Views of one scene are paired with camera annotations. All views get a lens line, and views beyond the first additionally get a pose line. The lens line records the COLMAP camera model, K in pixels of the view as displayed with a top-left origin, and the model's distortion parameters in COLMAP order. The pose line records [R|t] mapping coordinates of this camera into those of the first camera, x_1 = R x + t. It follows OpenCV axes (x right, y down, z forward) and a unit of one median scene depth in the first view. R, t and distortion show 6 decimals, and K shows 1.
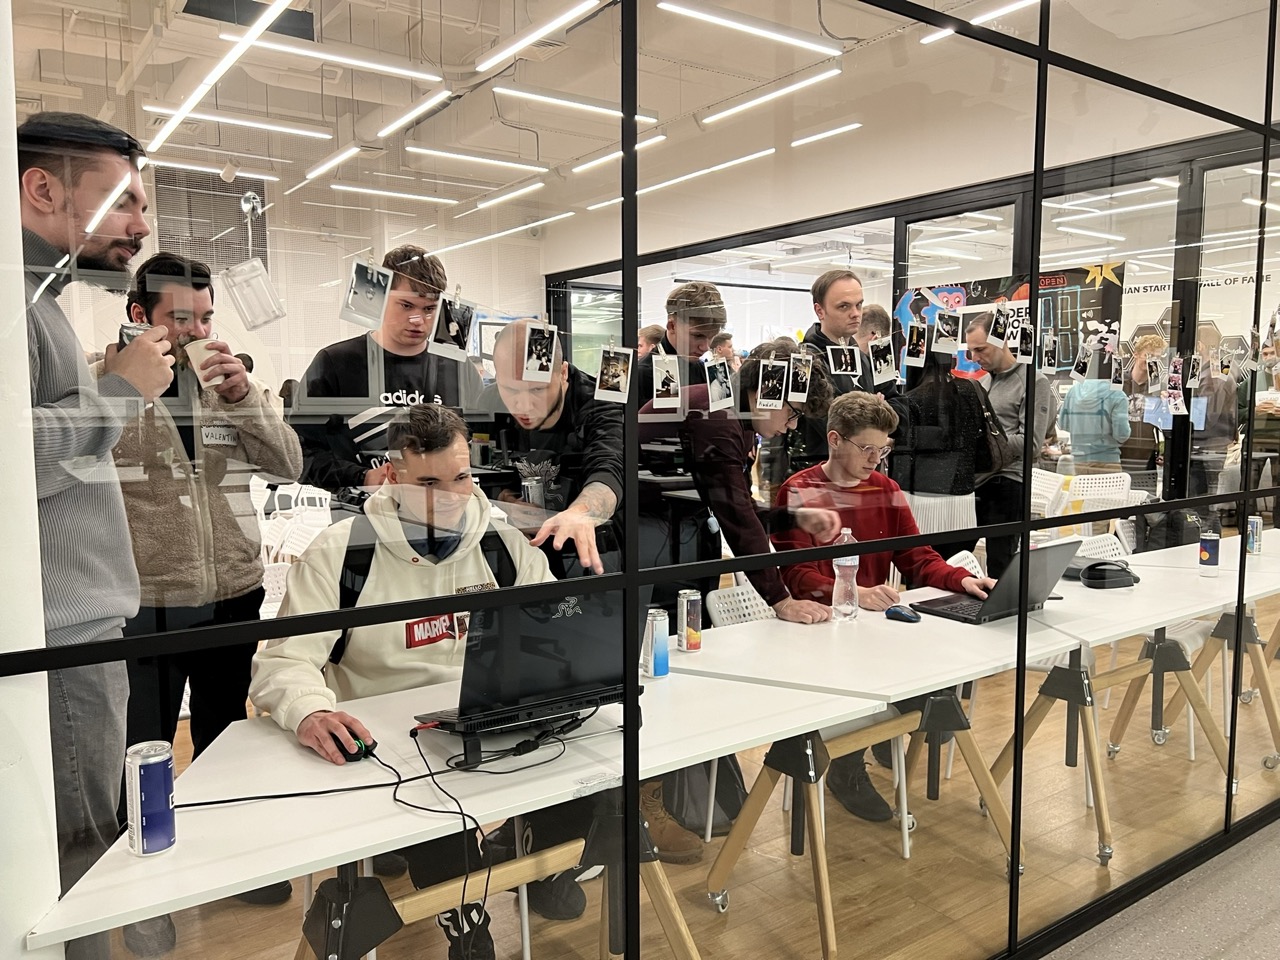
lens RADIAL K [[975.5, 0, 640.0], [0, 975.5, 480.0], [0, 0, 1]] dist [0.004924, -0.012667]
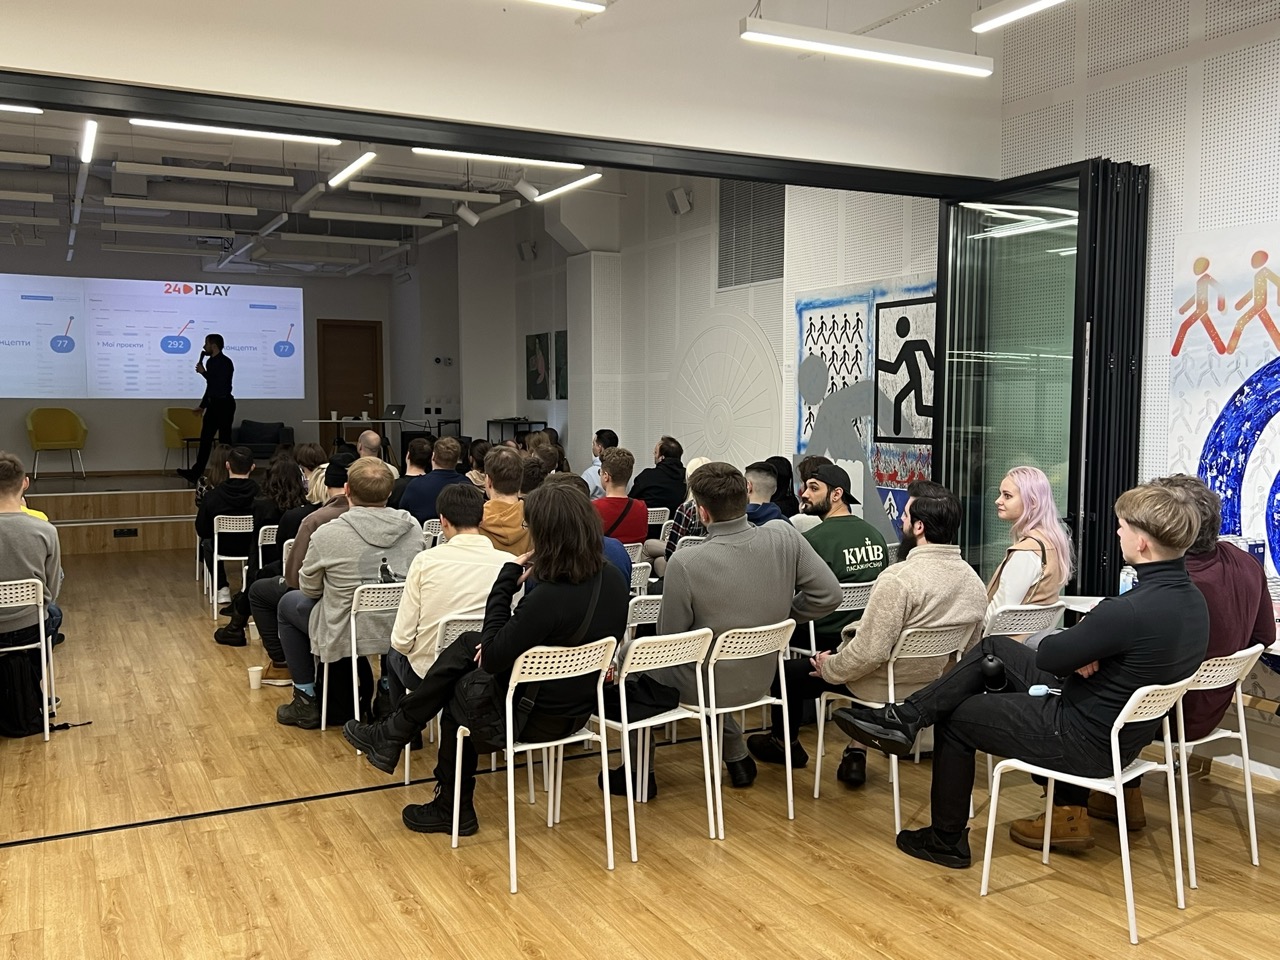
lens RADIAL K [[1158.1, 0, 640.0], [0, 1158.1, 480.0], [0, 0, 1]] dist [0.019211, -0.004299]
pose [[-0.143012, 0.064521, -0.987616, 0.886103], [-0.089166, 0.992975, 0.077783, -0.181042], [0.985696, 0.099186, -0.136254, 1.703934]]
